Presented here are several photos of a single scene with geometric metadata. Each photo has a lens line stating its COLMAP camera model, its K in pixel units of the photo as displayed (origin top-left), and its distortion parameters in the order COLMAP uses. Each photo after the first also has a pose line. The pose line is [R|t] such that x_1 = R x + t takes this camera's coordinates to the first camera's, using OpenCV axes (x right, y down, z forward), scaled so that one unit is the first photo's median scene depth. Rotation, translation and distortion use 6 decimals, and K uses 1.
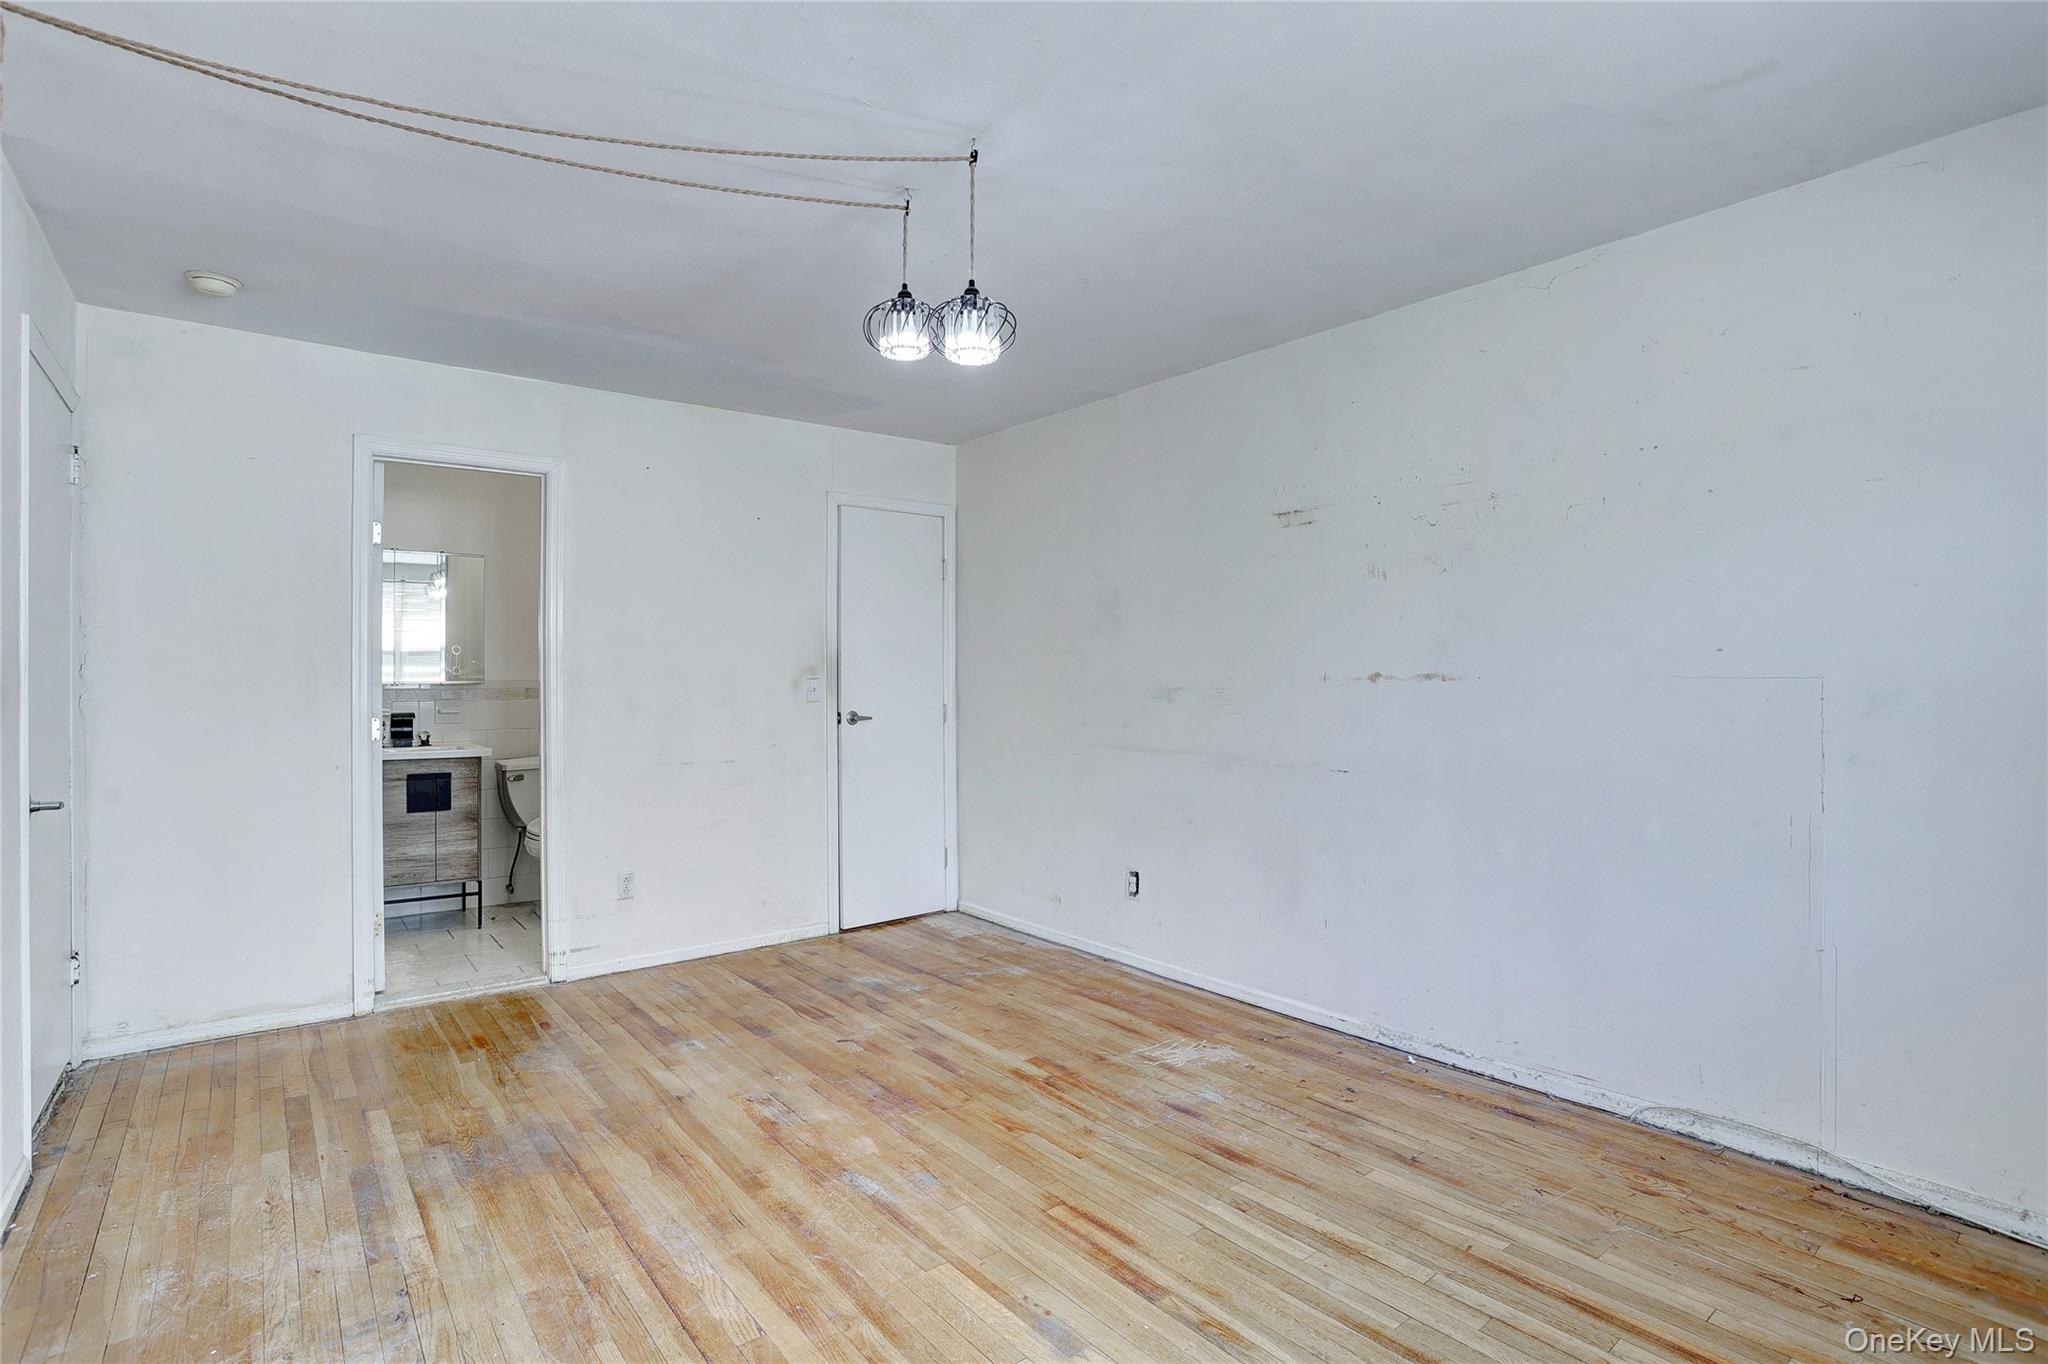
lens RADIAL K [[995.5, 0, 1019.6], [0, 995.5, 682.5], [0, 0, 1]] dist [-0.058789, 0.018167]
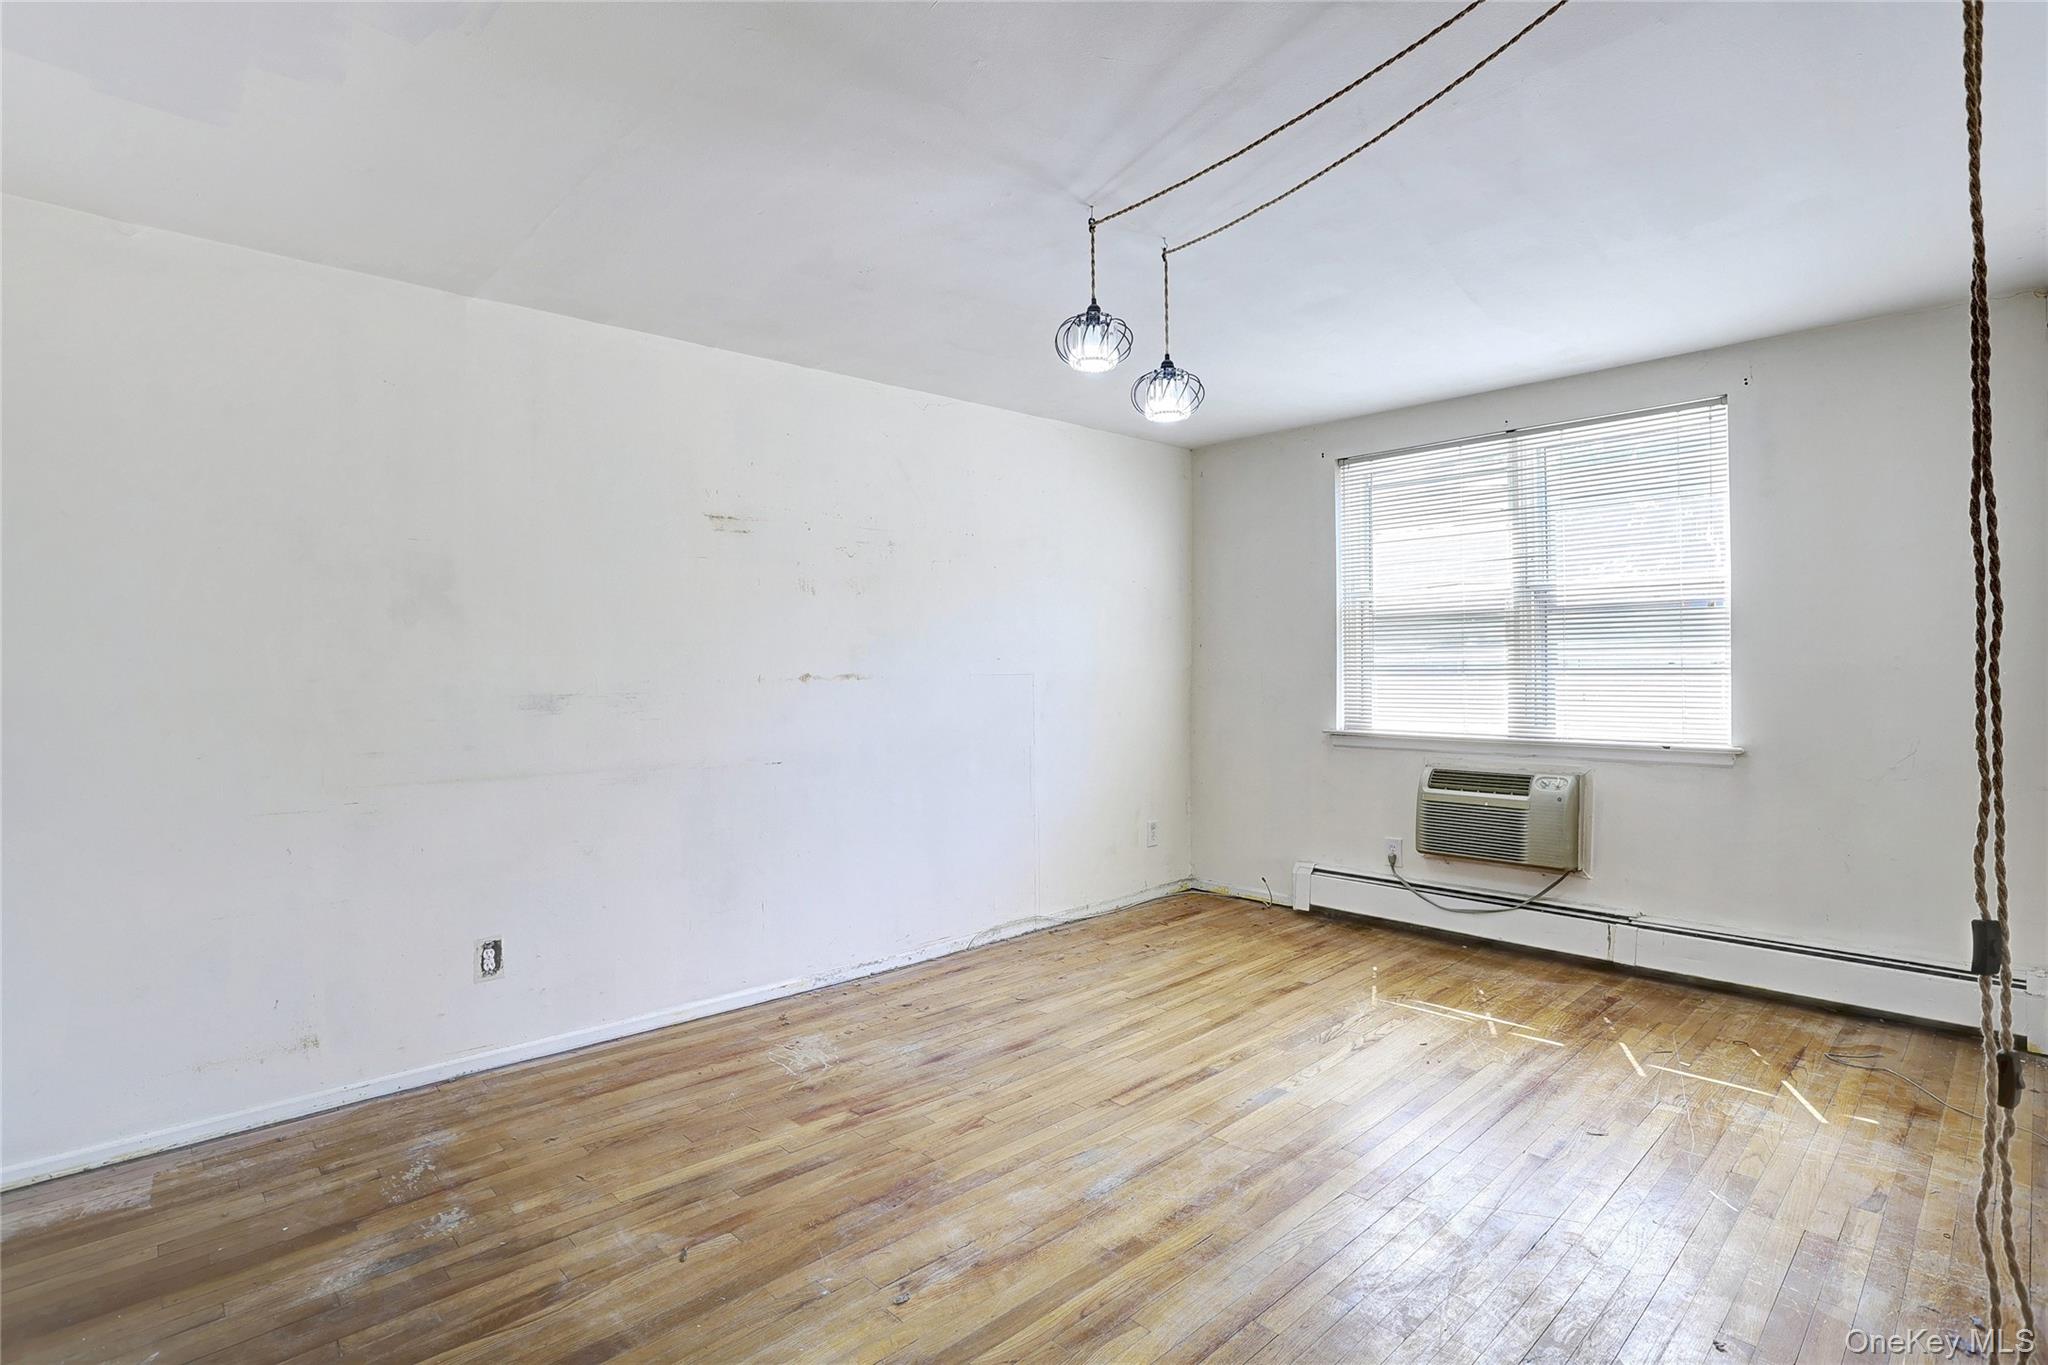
lens RADIAL K [[995.5, 0, 1027.2], [0, 995.5, 675.1], [0, 0, 1]] dist [-0.058789, 0.018167]
pose [[-0.088865, -0.000591, 0.996043, -0.877227], [0.014040, 0.999900, 0.001845, -0.007023], [-0.995945, 0.014149, -0.088848, 0.891356]]
